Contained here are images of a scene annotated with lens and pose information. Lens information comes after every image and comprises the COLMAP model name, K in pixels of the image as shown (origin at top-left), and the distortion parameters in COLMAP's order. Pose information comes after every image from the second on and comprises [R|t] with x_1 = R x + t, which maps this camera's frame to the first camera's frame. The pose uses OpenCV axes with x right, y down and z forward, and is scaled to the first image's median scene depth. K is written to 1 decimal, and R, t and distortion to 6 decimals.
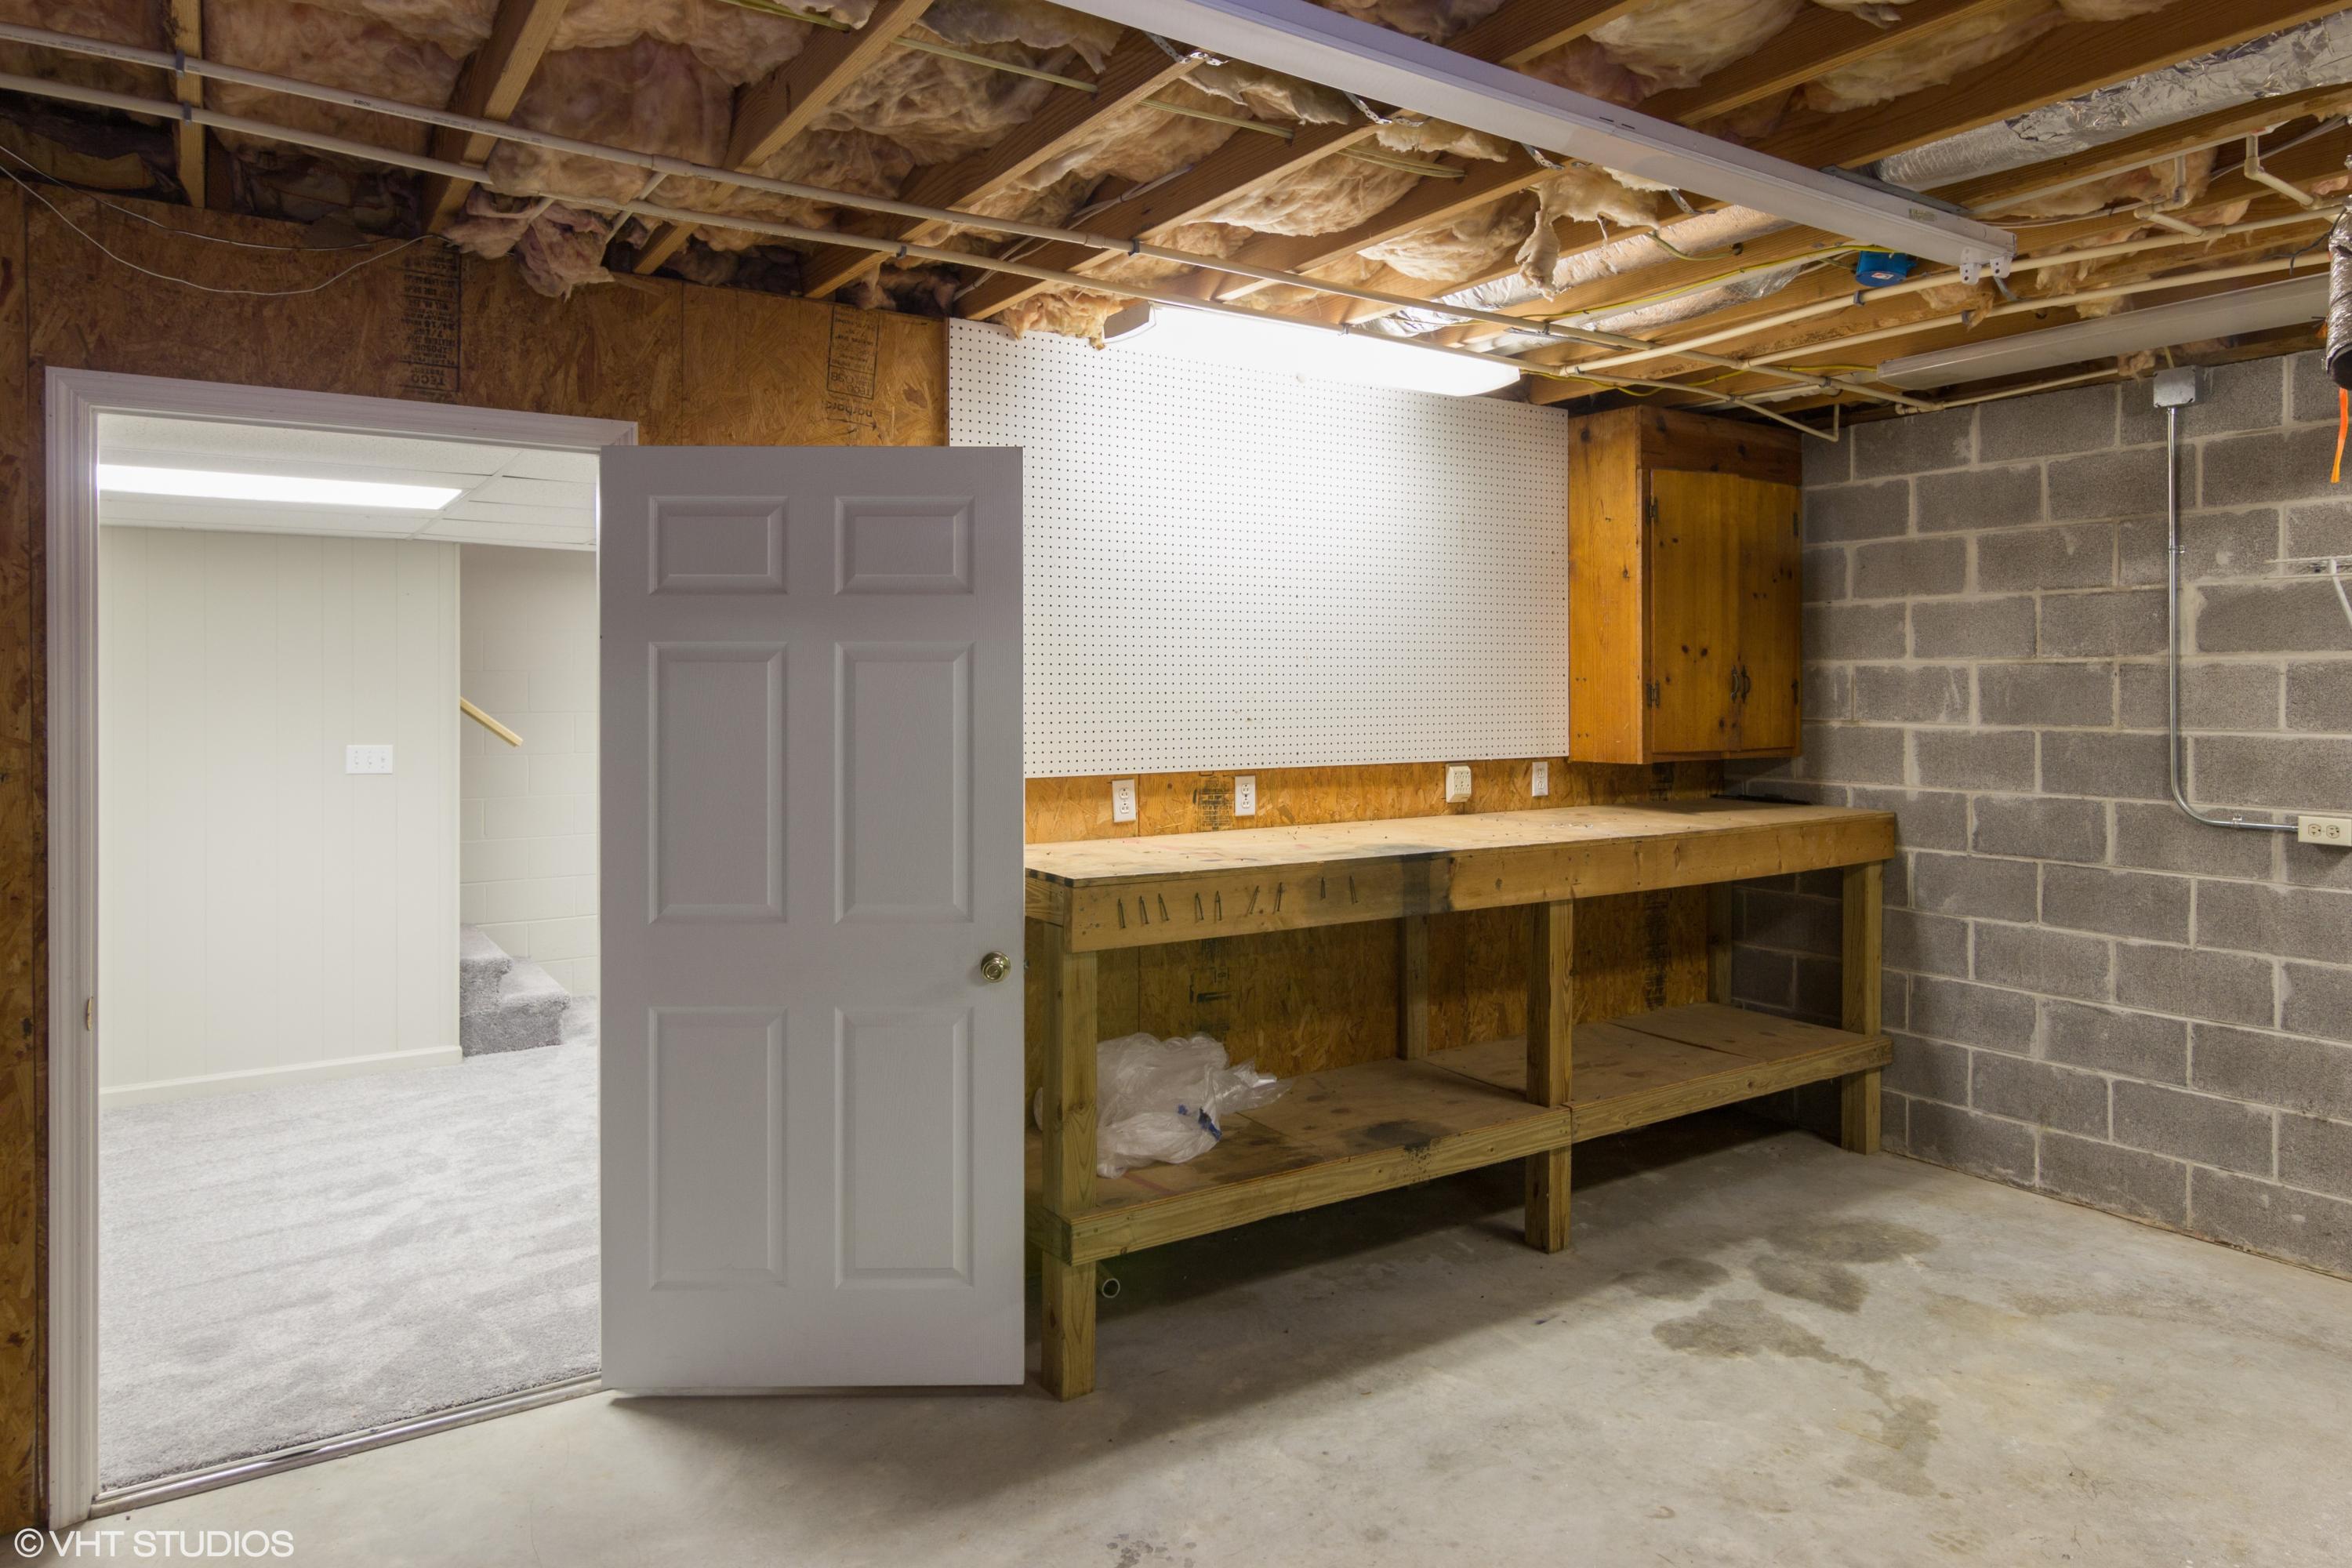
lens RADIAL K [[1436.2, 0, 1176.0], [0, 1436.2, 784.0], [0, 0, 1]] dist [-0.003845, -0.001269]
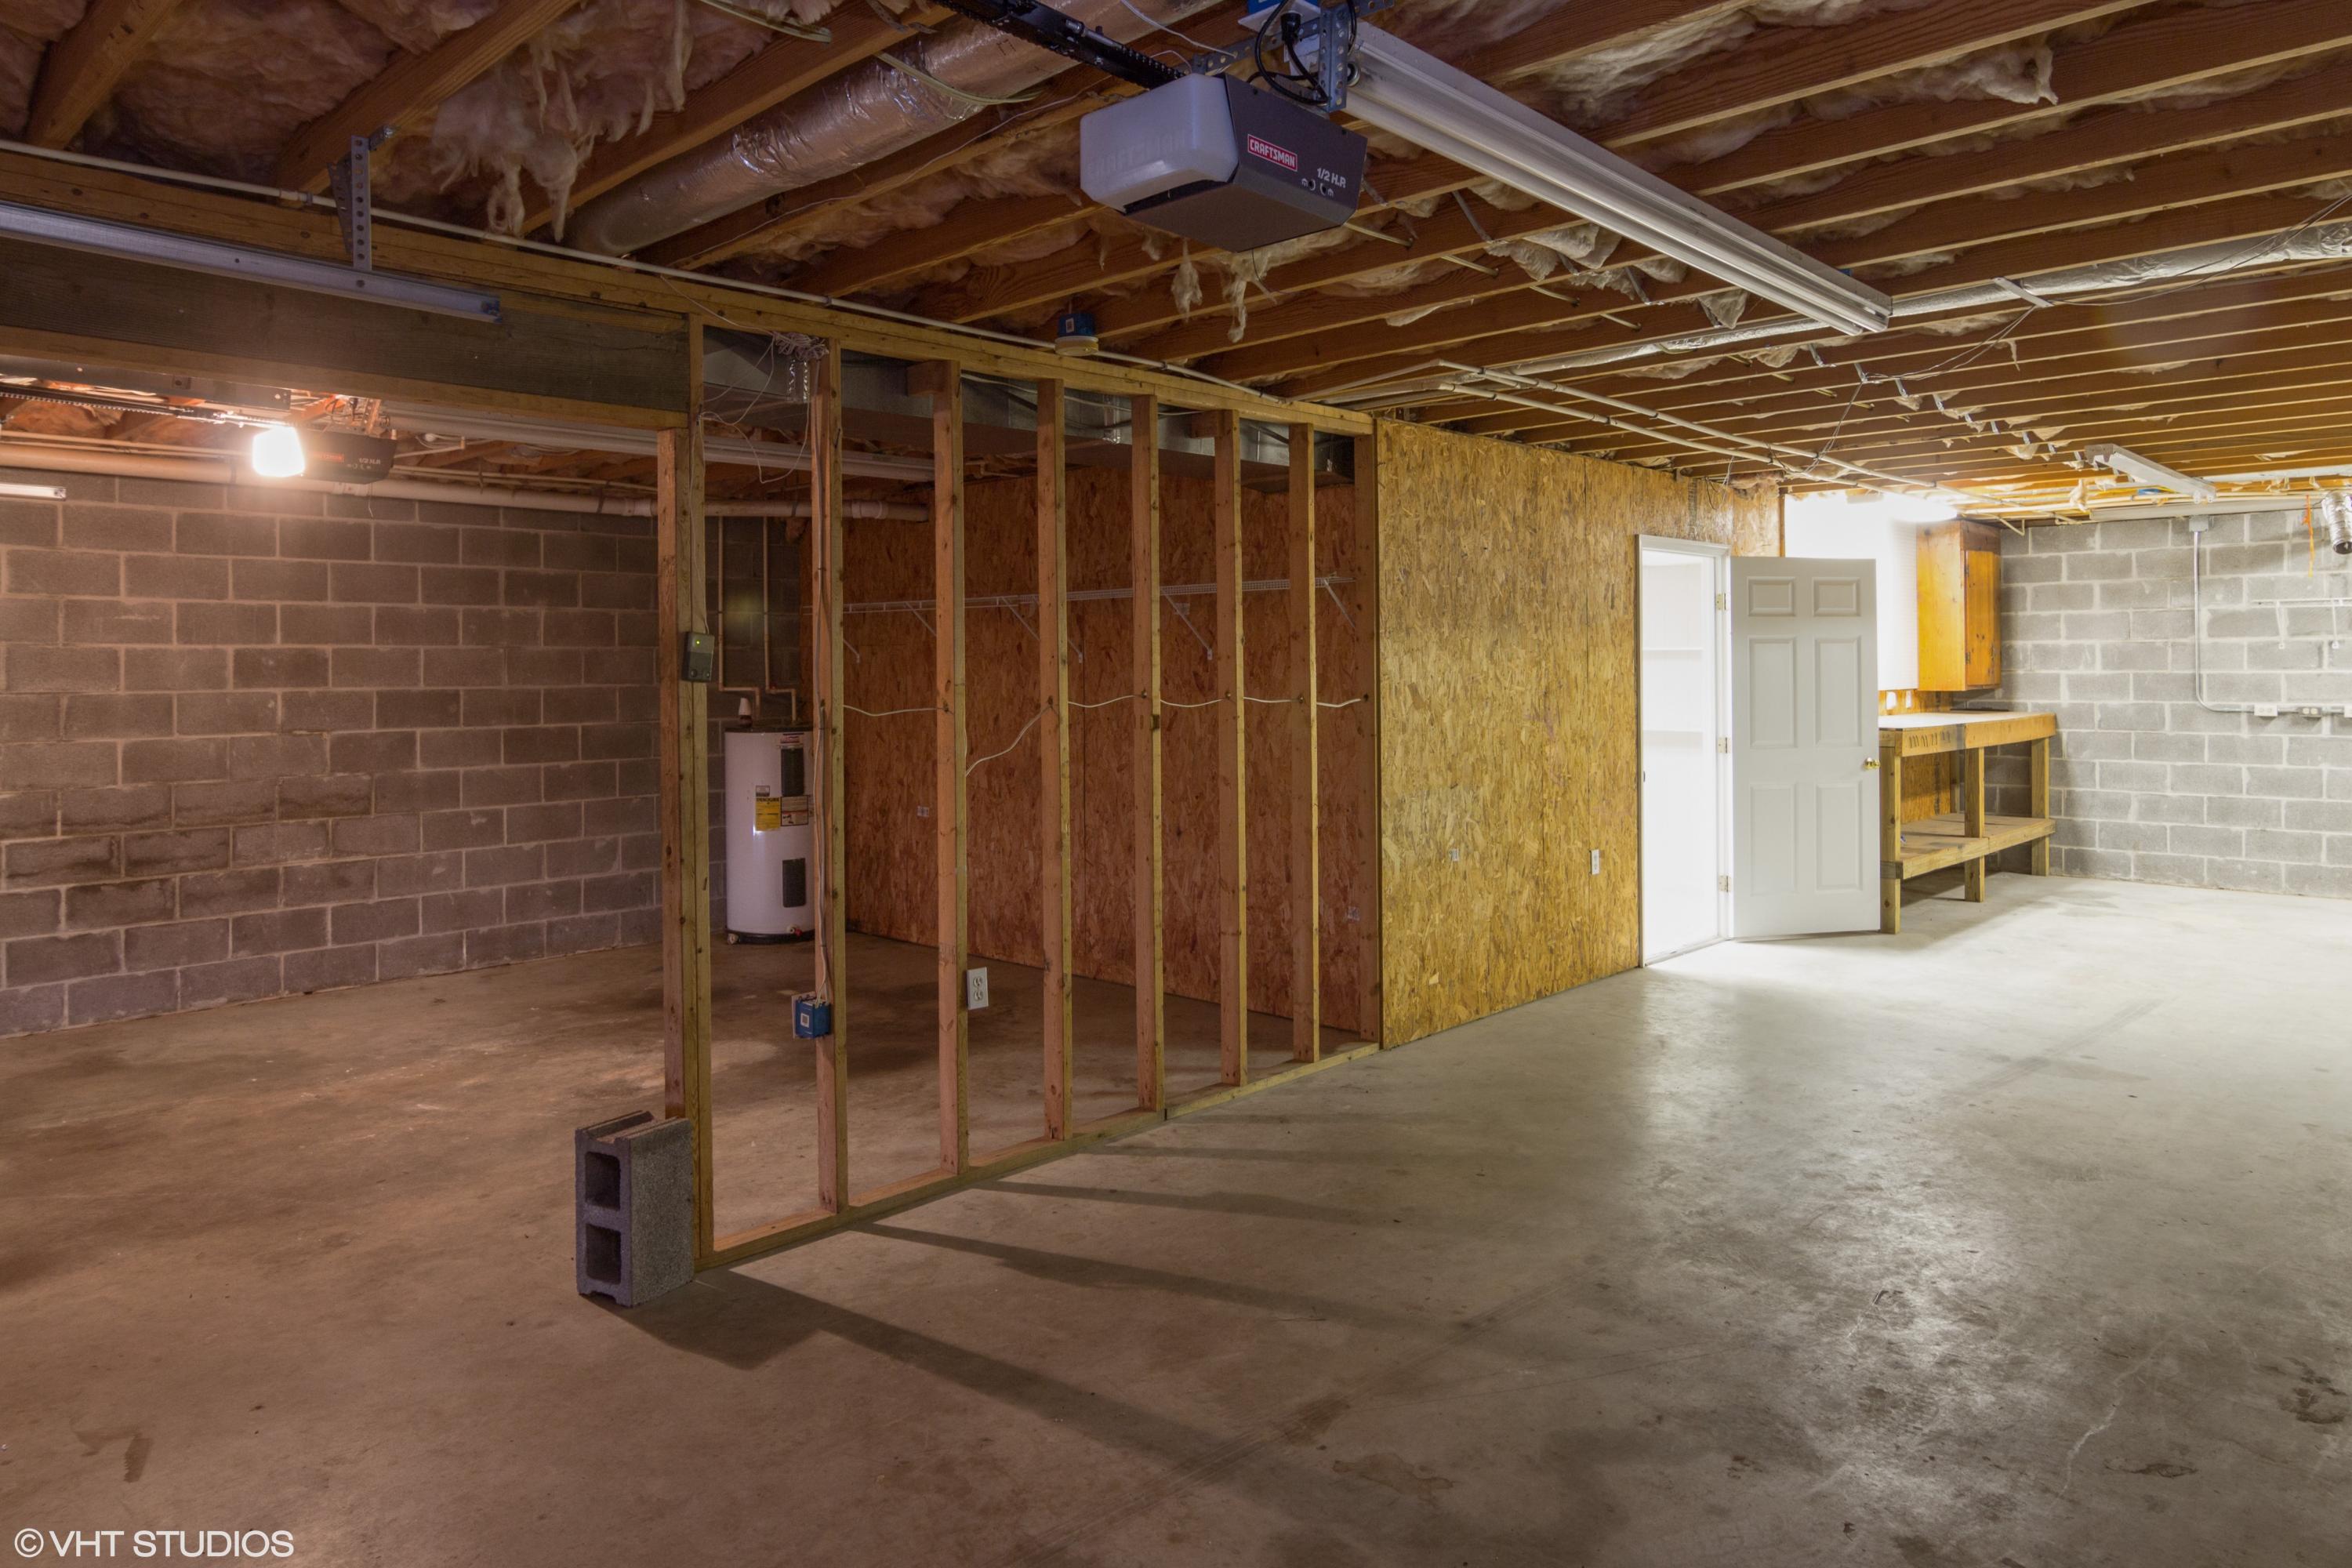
lens RADIAL K [[1436.2, 0, 1176.0], [0, 1436.2, 784.0], [0, 0, 1]] dist [-0.003845, -0.001269]
pose [[0.978128, -0.024025, 0.206610, -1.280439], [0.021223, 0.999650, 0.015768, 0.067301], [-0.206917, -0.011038, 0.978296, -0.846597]]
